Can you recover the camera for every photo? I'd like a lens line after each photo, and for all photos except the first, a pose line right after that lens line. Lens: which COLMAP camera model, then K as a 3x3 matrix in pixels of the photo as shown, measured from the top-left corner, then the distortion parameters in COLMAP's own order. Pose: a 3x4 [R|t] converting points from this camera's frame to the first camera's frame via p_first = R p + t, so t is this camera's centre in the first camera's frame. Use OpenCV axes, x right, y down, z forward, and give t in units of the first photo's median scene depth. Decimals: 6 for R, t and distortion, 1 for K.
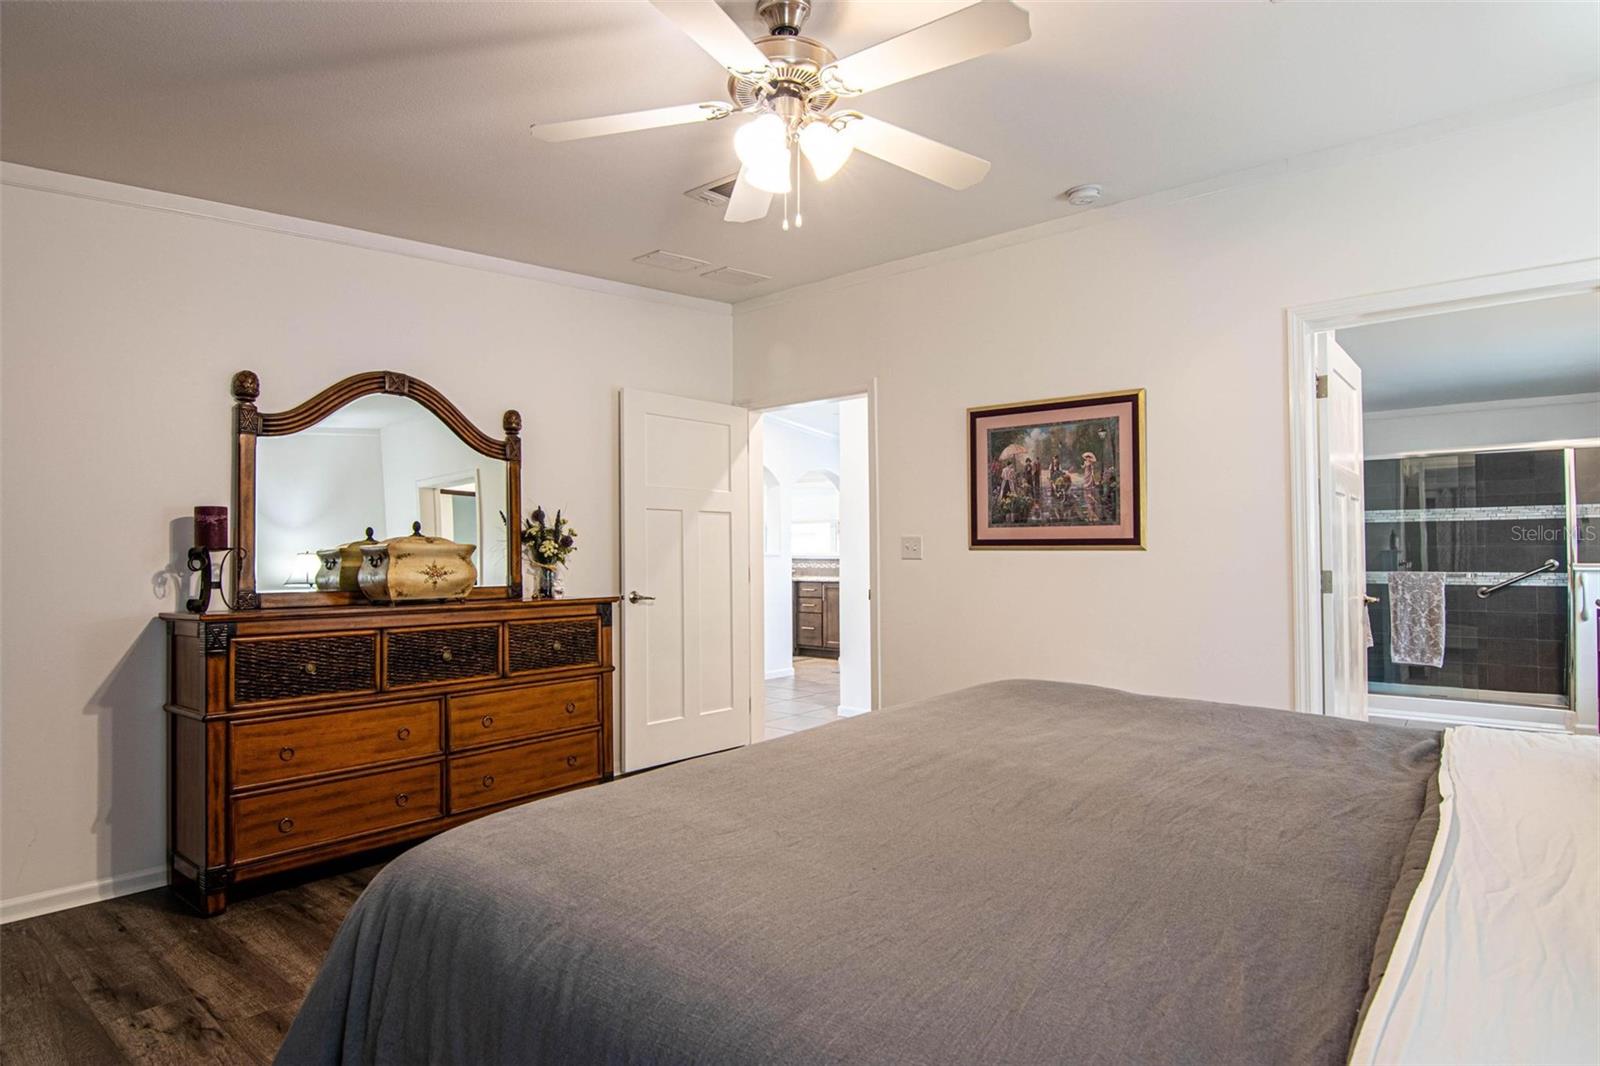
lens RADIAL K [[860.8, 0, 794.6], [0, 860.8, 538.7], [0, 0, 1]] dist [0.000325, -0.014291]
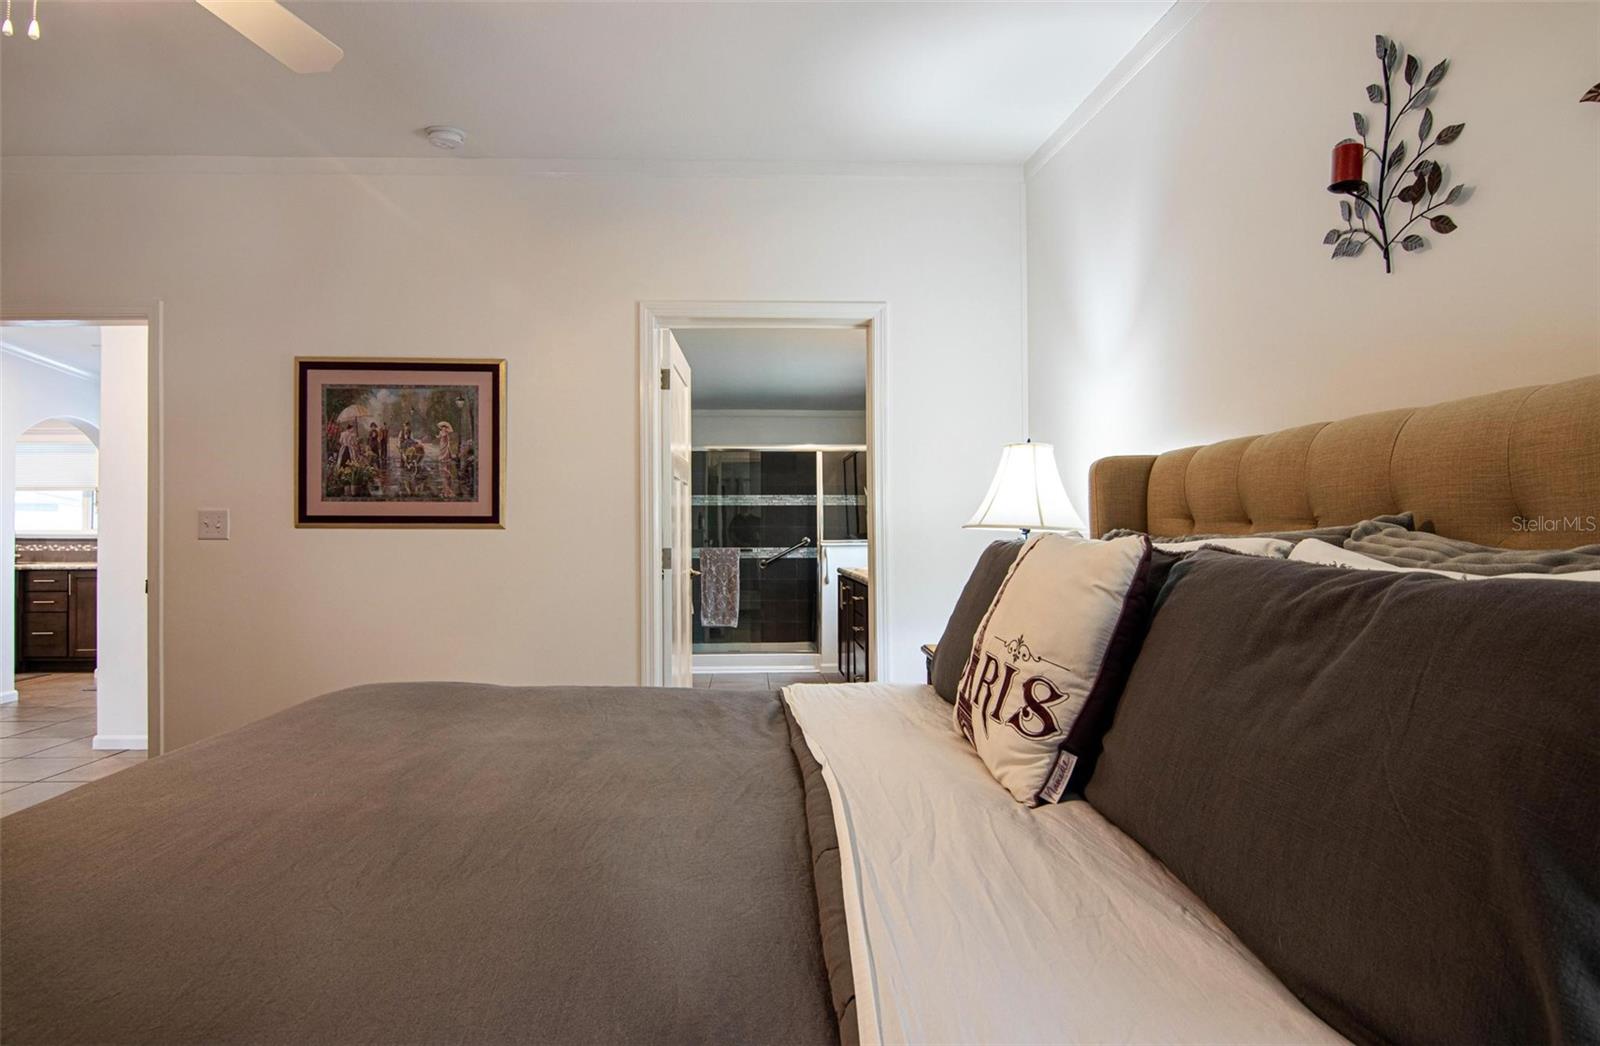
lens RADIAL K [[864.7, 0, 801.2], [0, 864.7, 522.3], [0, 0, 1]] dist [-0.017066, -0.001691]
pose [[0.738112, 0.008581, 0.674624, 0.003249], [-0.012854, 0.999916, 0.001346, 0.000363], [-0.674556, -0.009665, 0.738161, 0.049693]]
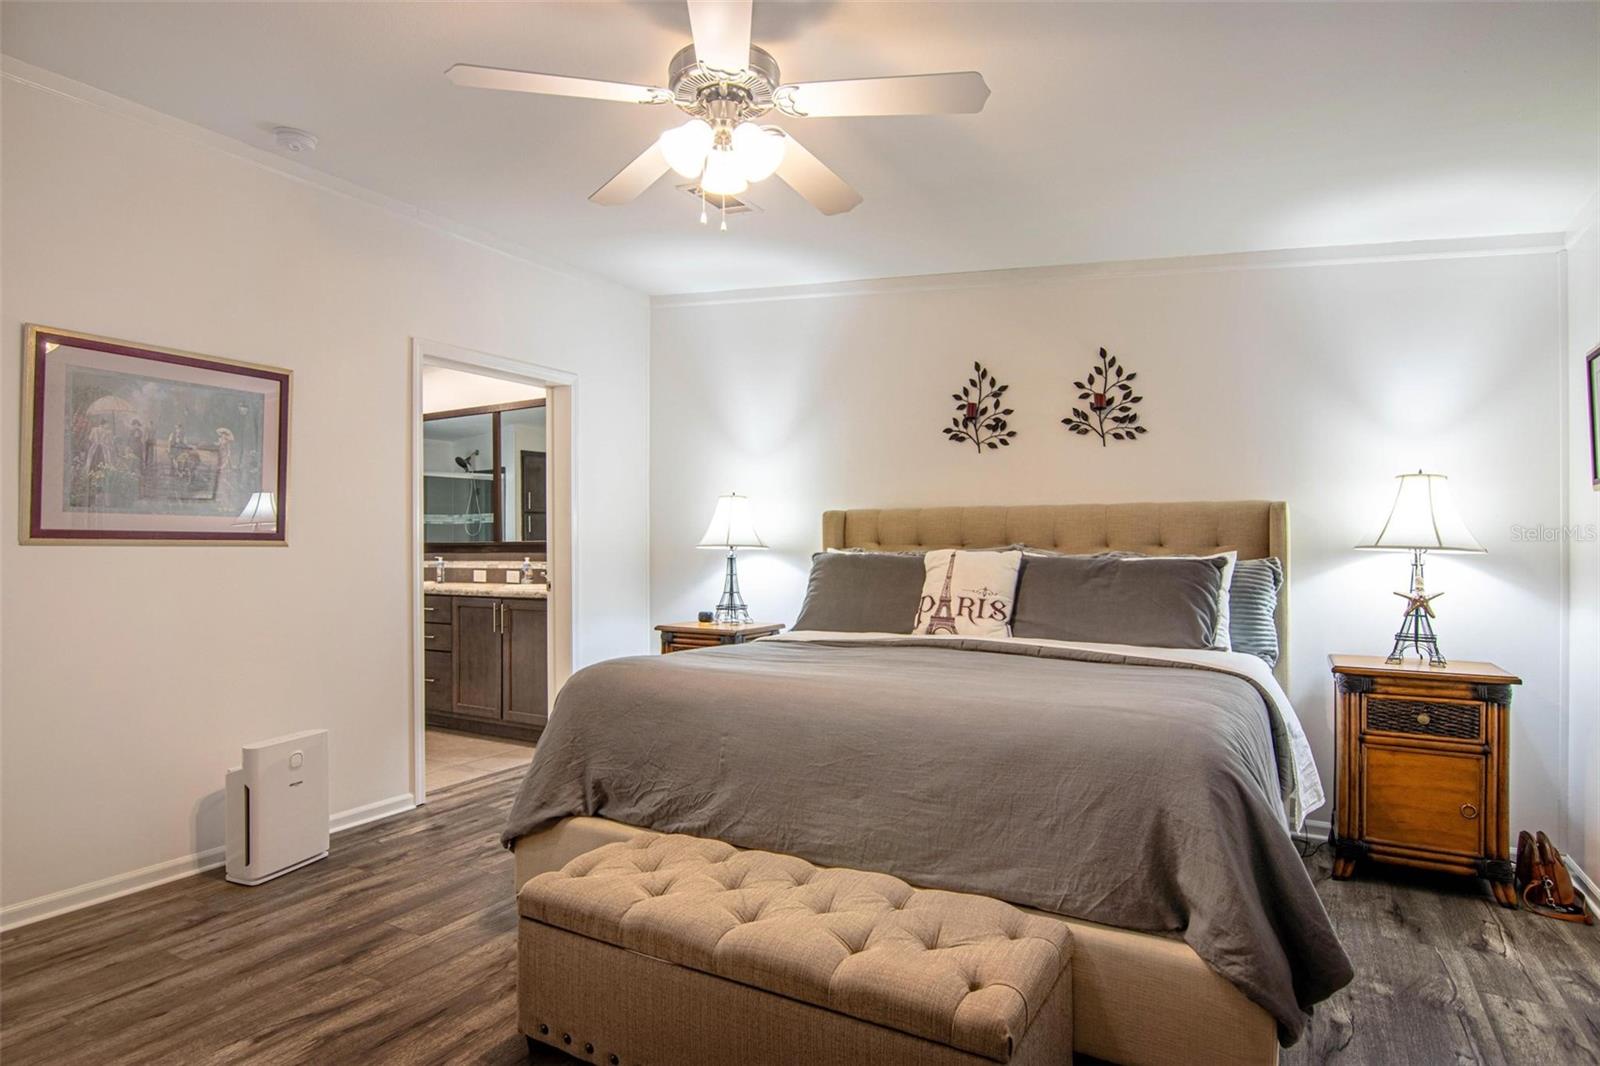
lens RADIAL K [[860.8, 0, 794.6], [0, 860.8, 538.7], [0, 0, 1]] dist [0.000325, -0.014291]
pose [[-0.164939, 0.009311, 0.986260, -0.414181], [-0.017600, 0.999768, -0.012382, 0.004982], [-0.986147, -0.019401, -0.164737, 0.435758]]
